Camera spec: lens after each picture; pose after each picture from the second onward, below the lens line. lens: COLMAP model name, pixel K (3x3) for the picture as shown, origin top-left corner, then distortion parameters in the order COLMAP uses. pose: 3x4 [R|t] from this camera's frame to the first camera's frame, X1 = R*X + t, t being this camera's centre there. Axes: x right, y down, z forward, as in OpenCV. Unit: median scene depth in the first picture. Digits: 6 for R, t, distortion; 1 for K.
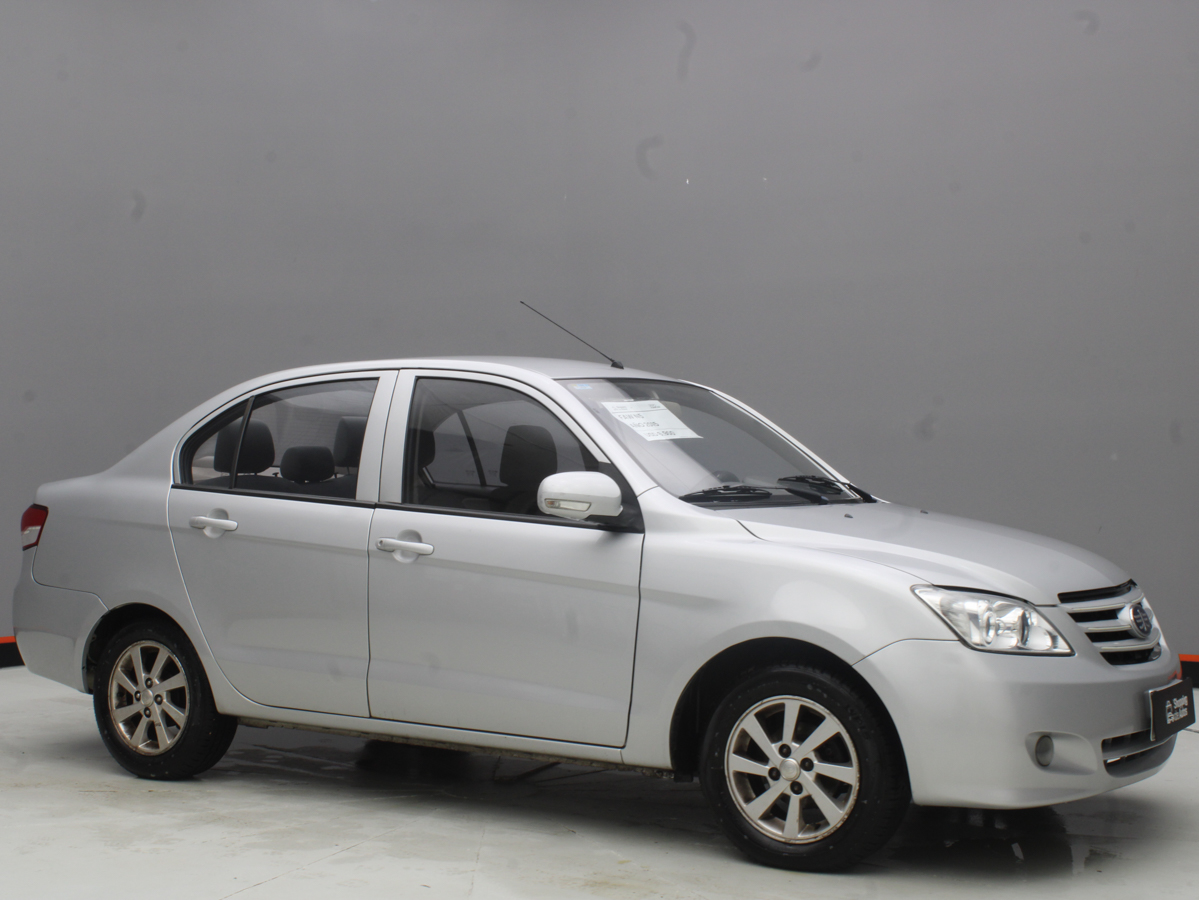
lens RADIAL K [[1722.4, 0, 599.5], [0, 1722.4, 450.0], [0, 0, 1]] dist [-0.033136, -0.067043]
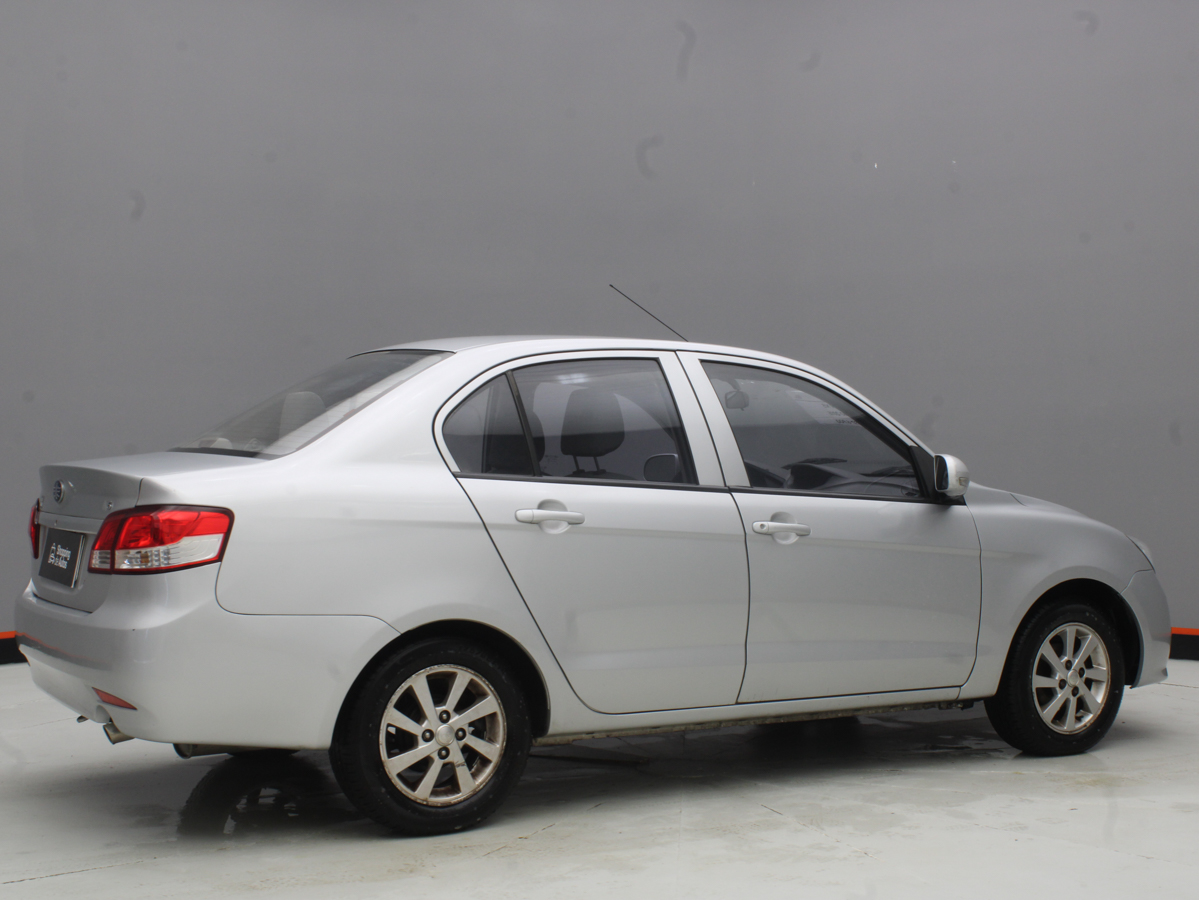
lens RADIAL K [[1722.4, 0, 599.5], [0, 1722.4, 450.0], [0, 0, 1]] dist [-0.033136, -0.067043]
pose [[0.459671, -0.002335, 0.888086, -1.087075], [-0.005188, 0.999972, 0.005314, 0.004649], [-0.888074, -0.007050, 0.459646, 0.636718]]
